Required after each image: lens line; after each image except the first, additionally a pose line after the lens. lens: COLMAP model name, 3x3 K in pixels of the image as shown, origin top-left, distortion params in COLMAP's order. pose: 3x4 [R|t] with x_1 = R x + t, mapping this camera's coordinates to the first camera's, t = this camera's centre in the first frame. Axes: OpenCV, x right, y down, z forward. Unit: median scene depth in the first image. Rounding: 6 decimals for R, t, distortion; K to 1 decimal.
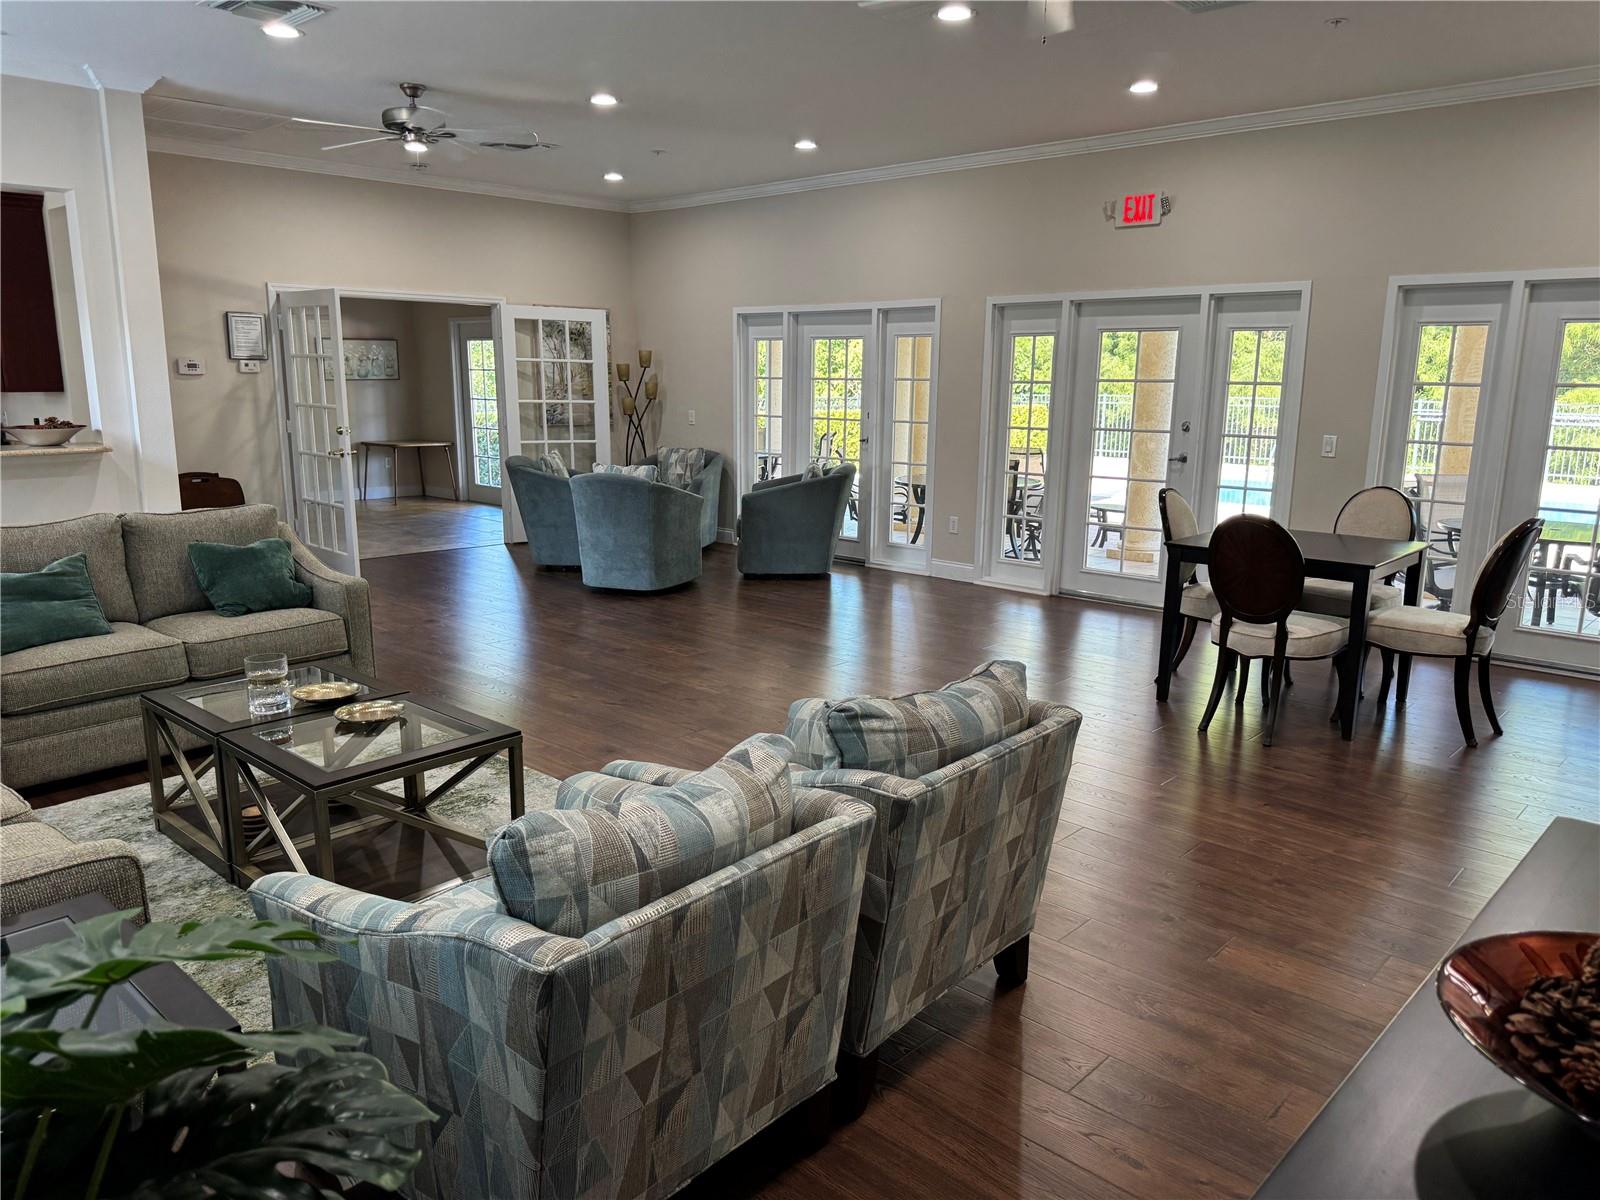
lens RADIAL K [[1131.3, 0, 800.0], [0, 1131.3, 600.0], [0, 0, 1]] dist [0.010451, 0.000855]
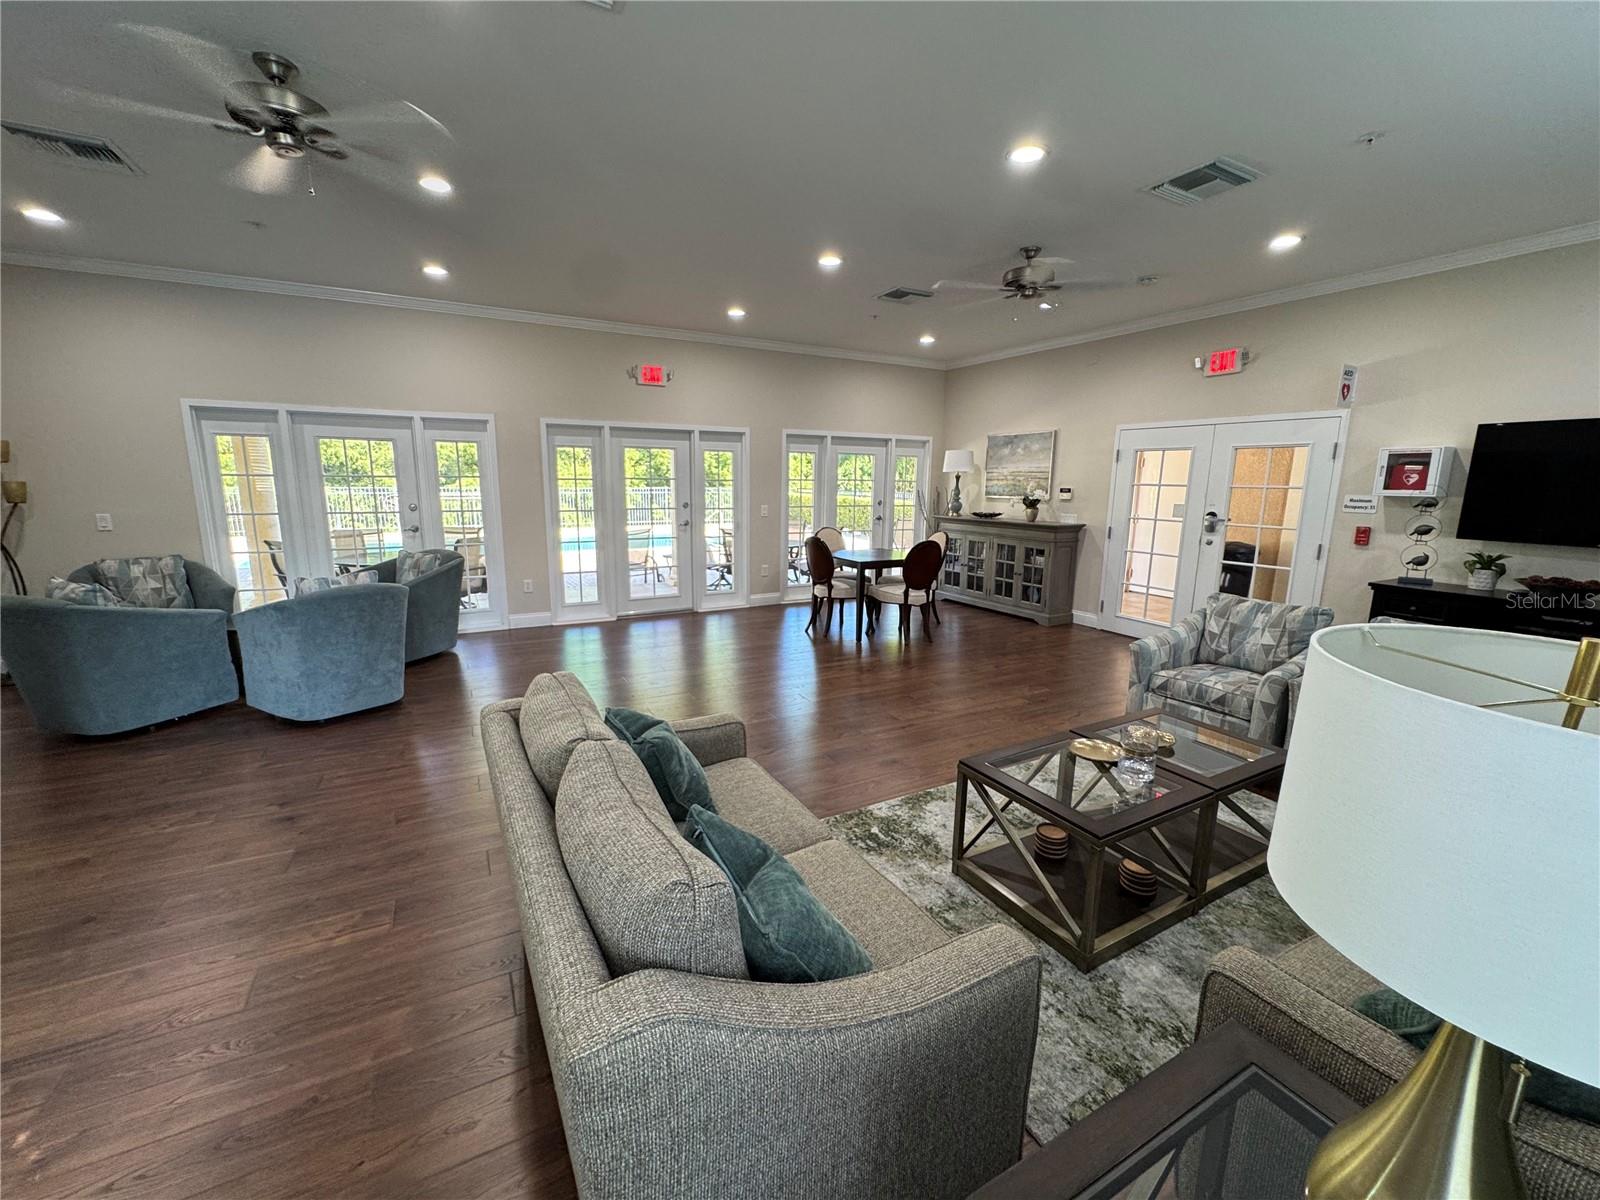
lens RADIAL K [[643.9, 0, 800.0], [0, 643.9, 600.0], [0, 0, 1]] dist [0.000615, 0.000117]
pose [[0.316352, -0.181769, 0.931065, -0.531699], [0.177095, 0.975533, 0.130278, -0.103331], [-0.931965, 0.123674, 0.340802, 0.493178]]
